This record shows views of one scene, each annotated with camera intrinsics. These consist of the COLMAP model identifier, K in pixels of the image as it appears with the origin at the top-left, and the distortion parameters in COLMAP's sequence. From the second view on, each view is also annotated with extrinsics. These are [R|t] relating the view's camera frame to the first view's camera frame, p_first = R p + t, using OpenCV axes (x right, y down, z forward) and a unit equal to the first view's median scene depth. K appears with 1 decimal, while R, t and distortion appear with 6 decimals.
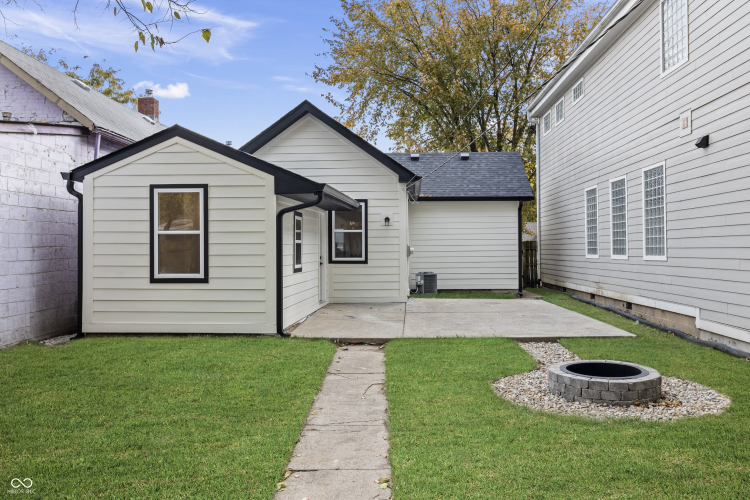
lens RADIAL K [[631.8, 0, 375.0], [0, 631.8, 250.0], [0, 0, 1]] dist [-0.004463, -0.003117]
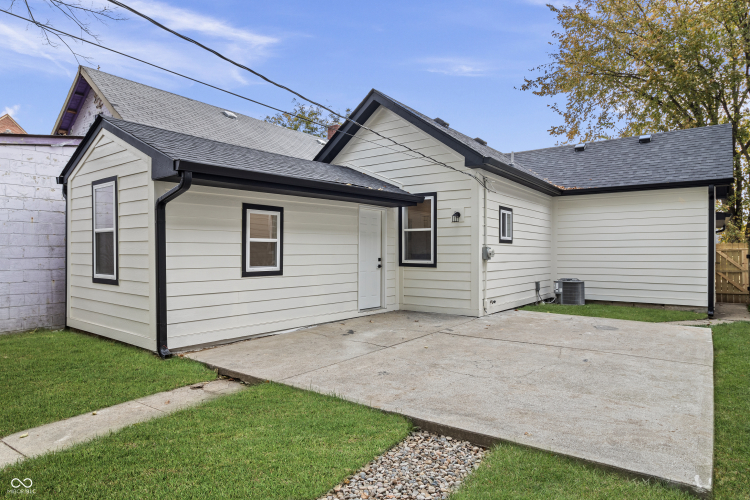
lens RADIAL K [[454.0, 0, 375.0], [0, 454.0, 250.0], [0, 0, 1]] dist [0.001301, 0.001951]
pose [[0.820895, 0.005698, -0.571051, 0.271287], [-0.007490, 0.999972, -0.000789, -0.000779], [0.571030, 0.004925, 0.820914, 0.447054]]
